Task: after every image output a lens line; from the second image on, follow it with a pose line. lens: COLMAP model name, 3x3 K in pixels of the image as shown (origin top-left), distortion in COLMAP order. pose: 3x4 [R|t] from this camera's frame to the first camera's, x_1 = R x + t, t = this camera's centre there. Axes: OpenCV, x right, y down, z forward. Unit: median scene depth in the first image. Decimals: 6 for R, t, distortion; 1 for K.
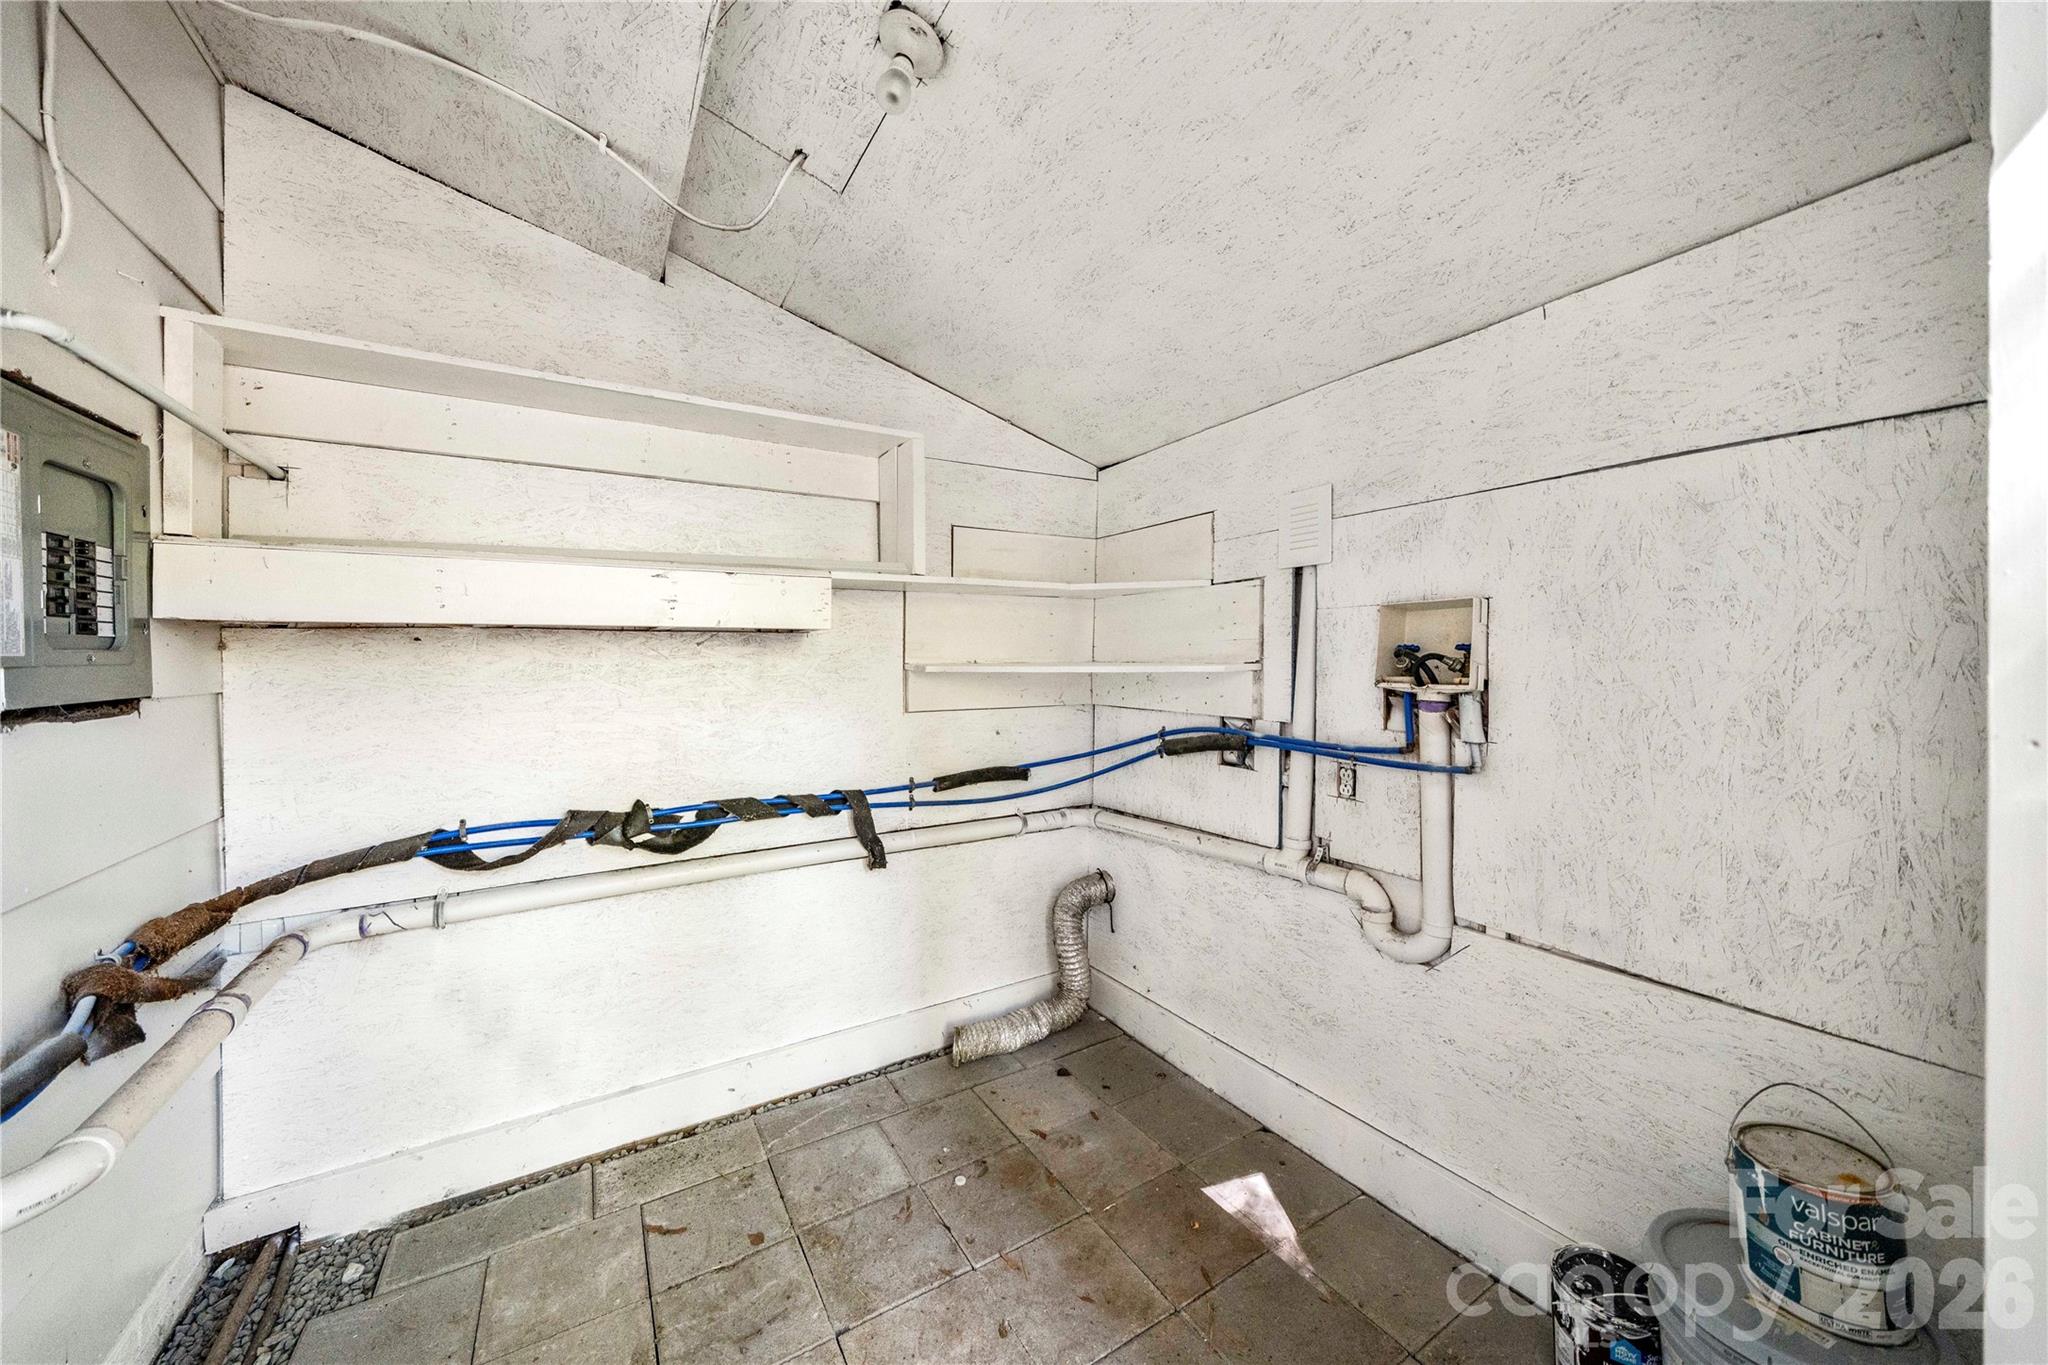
lens RADIAL K [[704.0, 0, 1017.3], [0, 704.0, 687.7], [0, 0, 1]] dist [-0.002082, -0.000054]
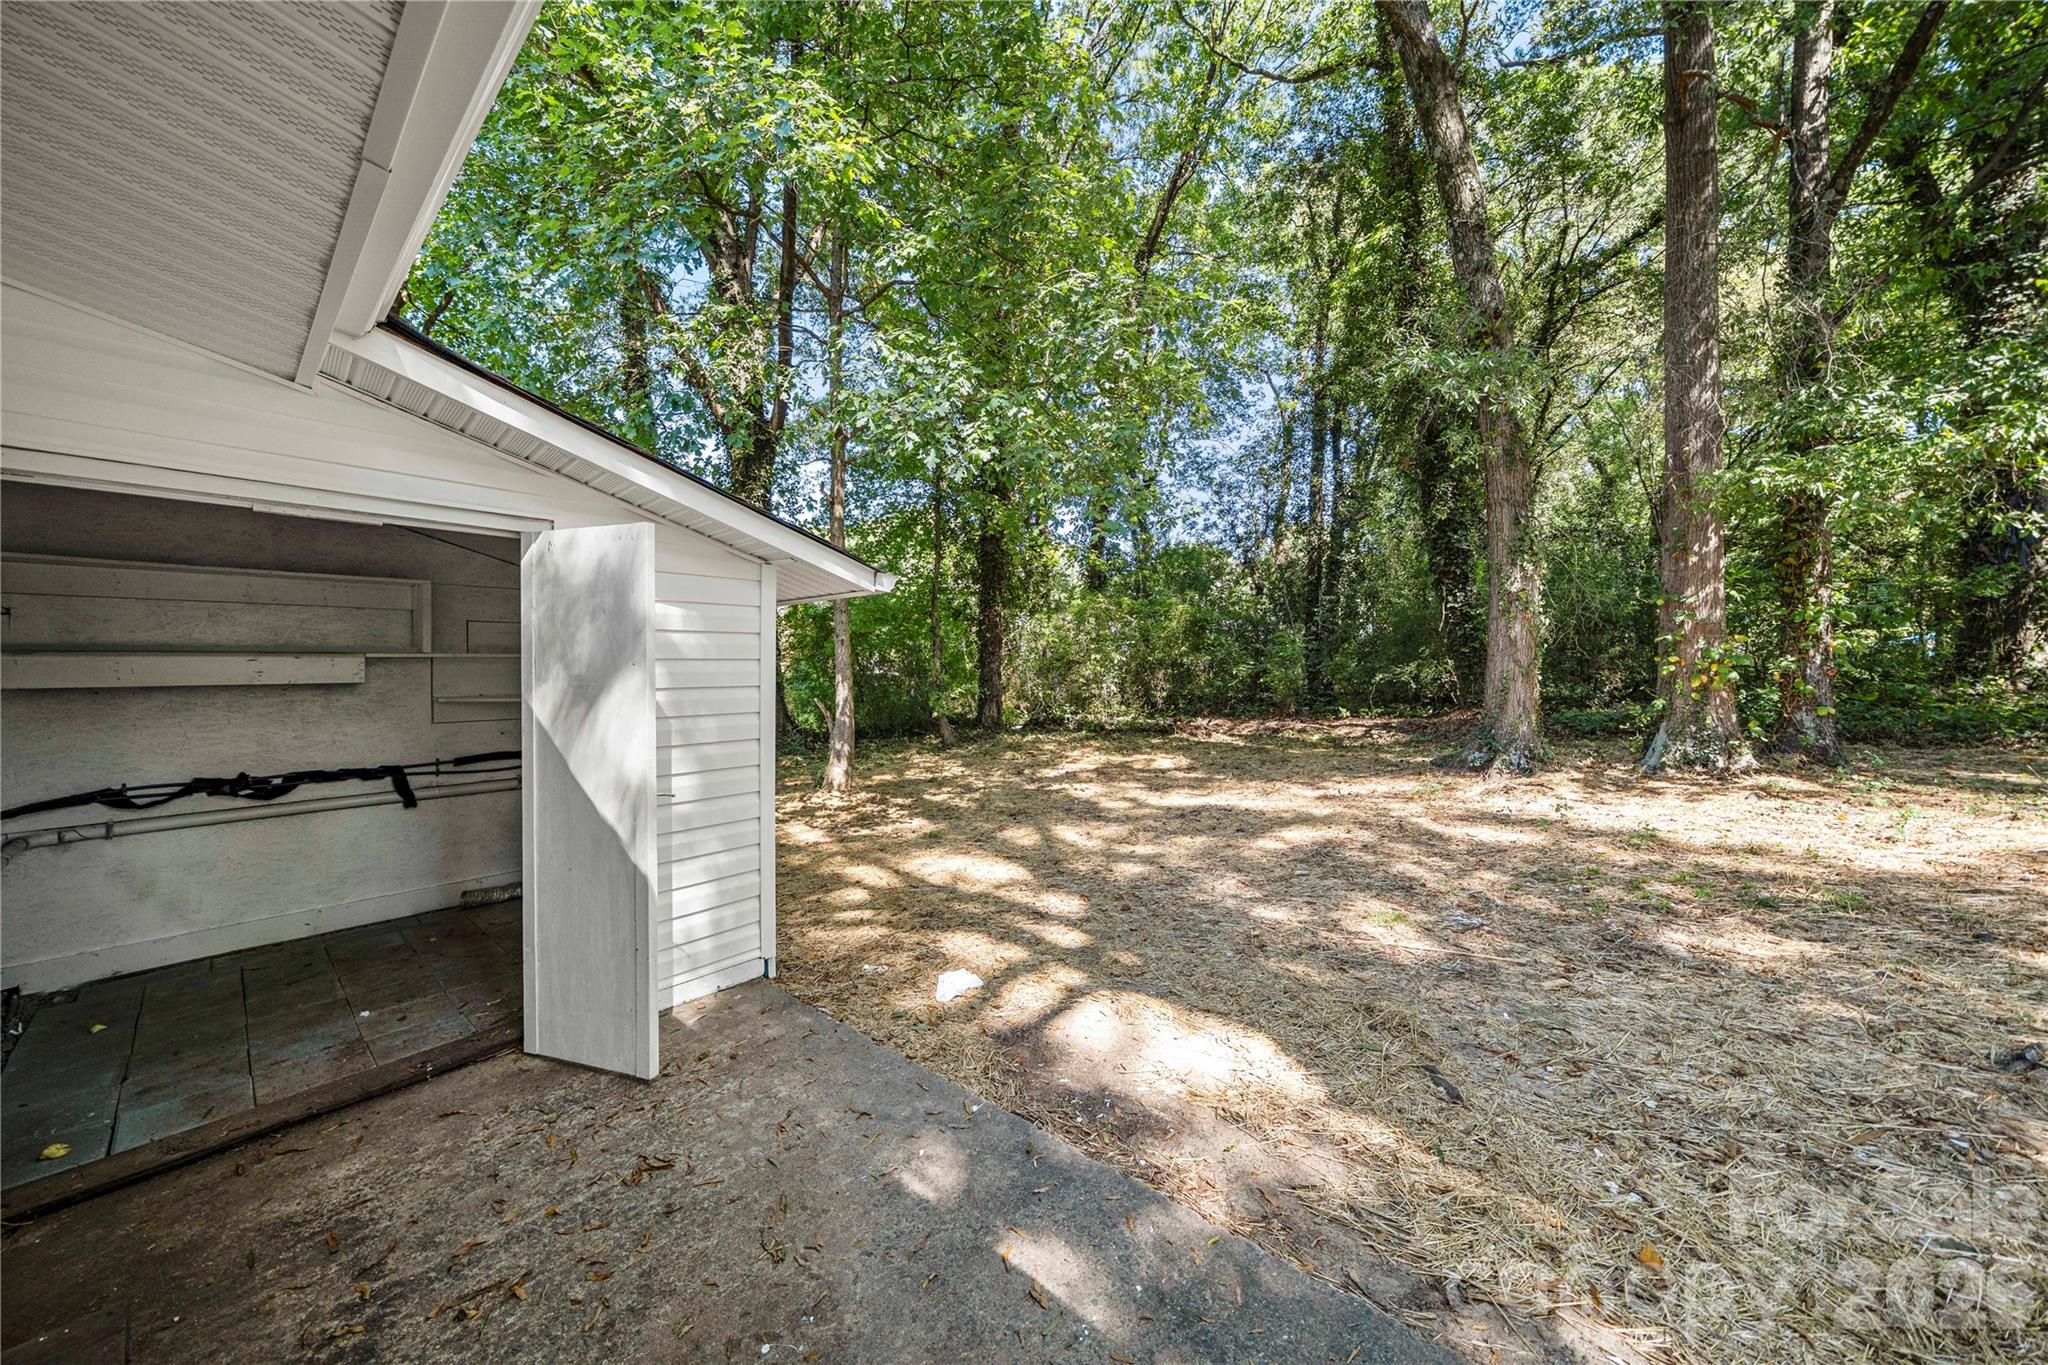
lens RADIAL K [[704.0, 0, 1017.3], [0, 704.0, 687.7], [0, 0, 1]] dist [-0.002082, -0.000054]
pose [[0.952124, -0.000902, 0.305711, 0.901776], [0.000048, 0.999996, 0.002802, -0.075994], [-0.305713, -0.002653, 0.952120, -1.488371]]
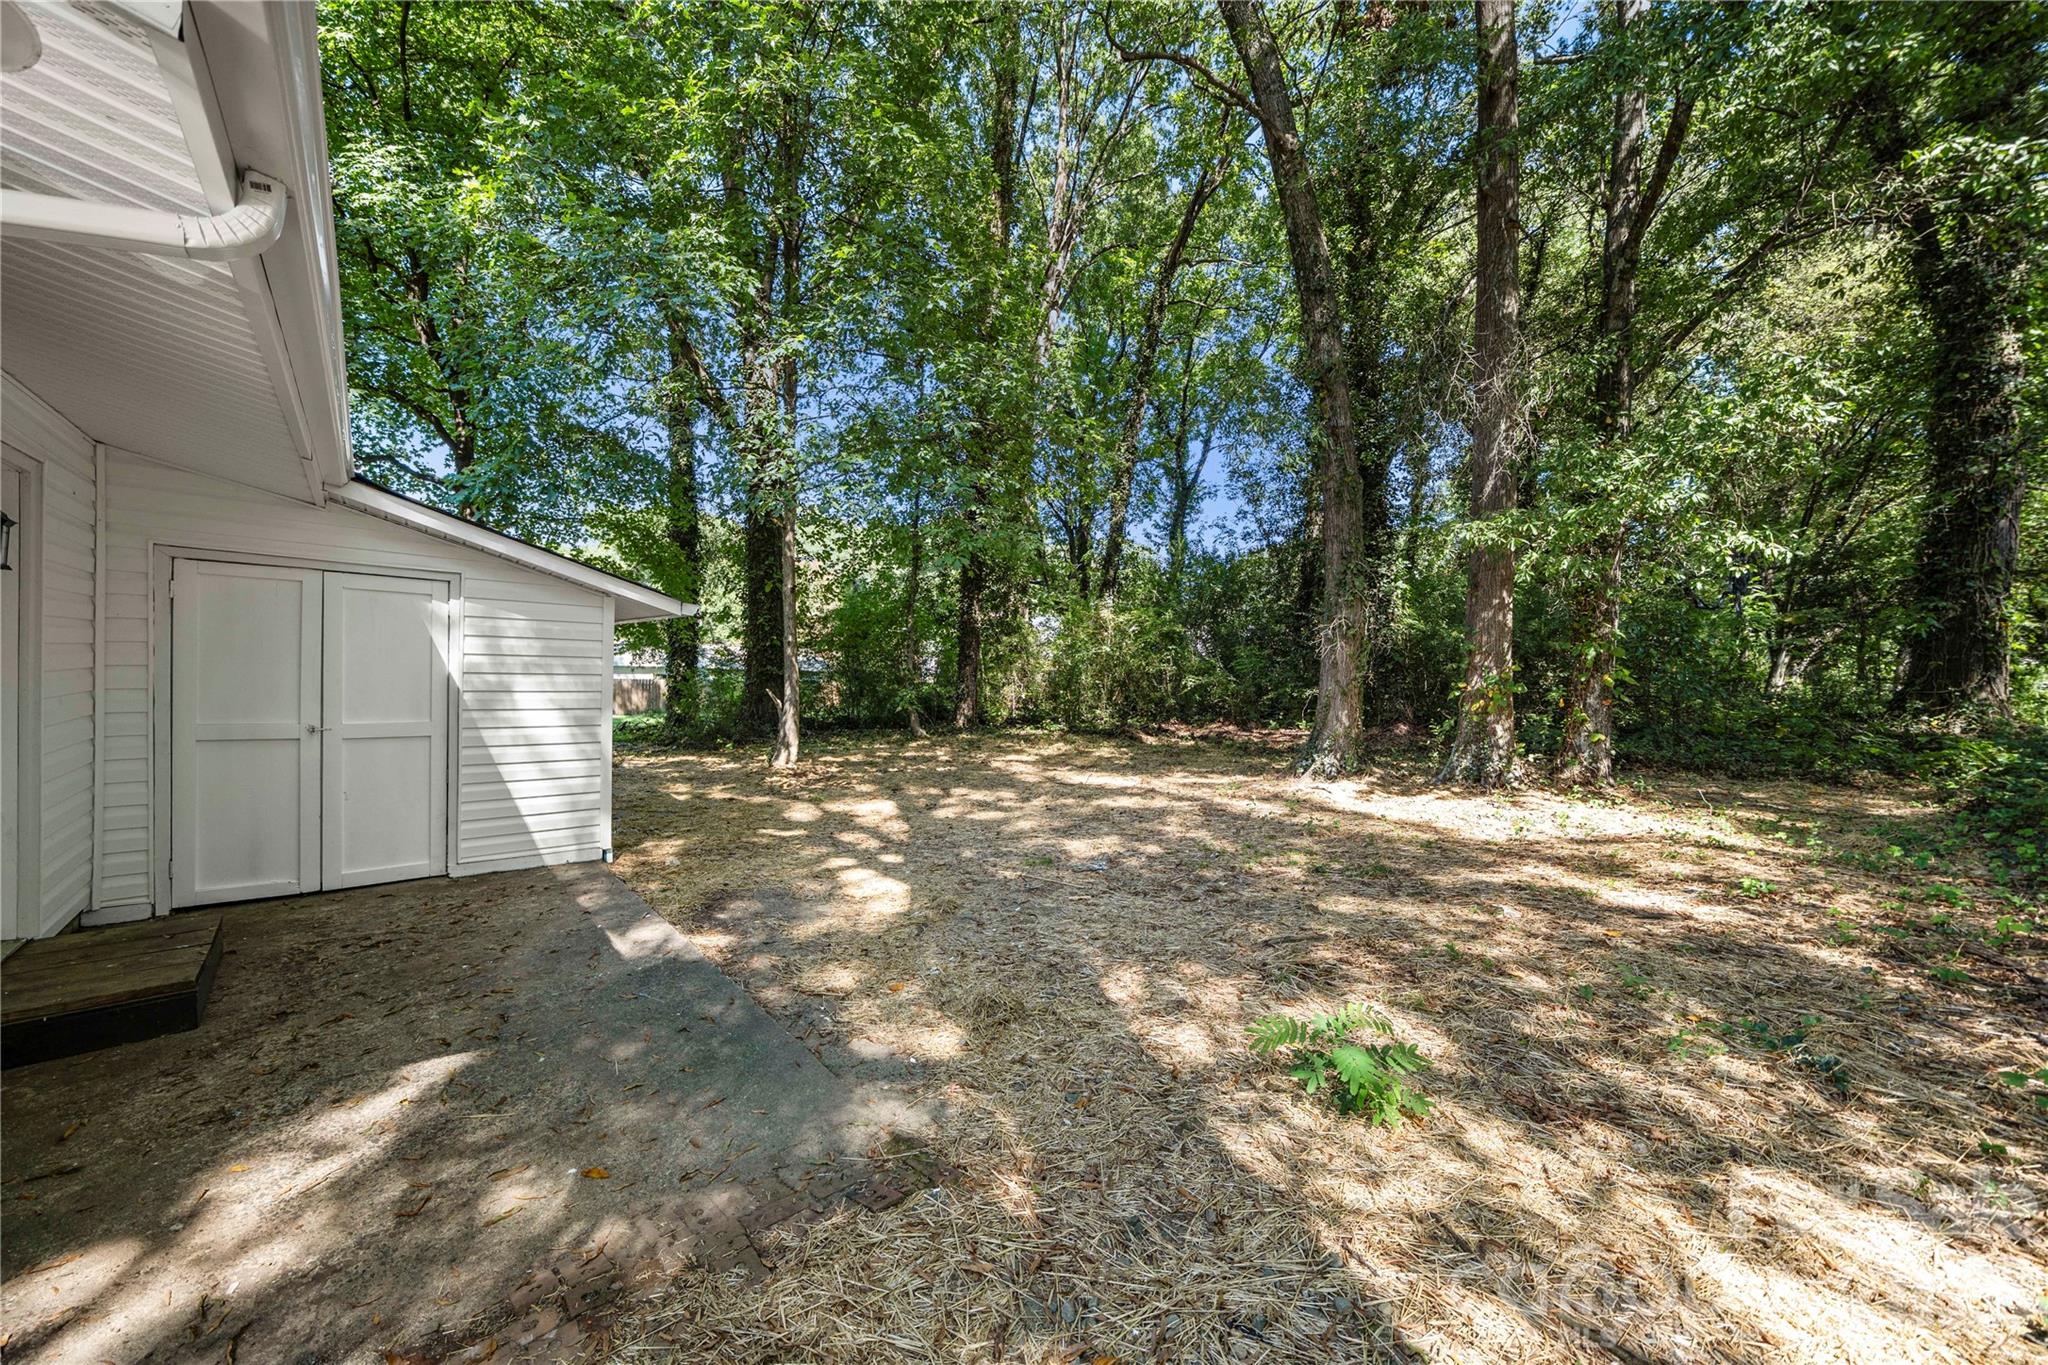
lens RADIAL K [[704.0, 0, 1017.3], [0, 704.0, 687.7], [0, 0, 1]] dist [-0.002082, -0.000054]
pose [[0.978672, 0.038411, 0.201805, 1.916012], [-0.041430, 0.999084, 0.010753, -0.142157], [-0.201207, -0.018885, 0.979367, -2.766153]]
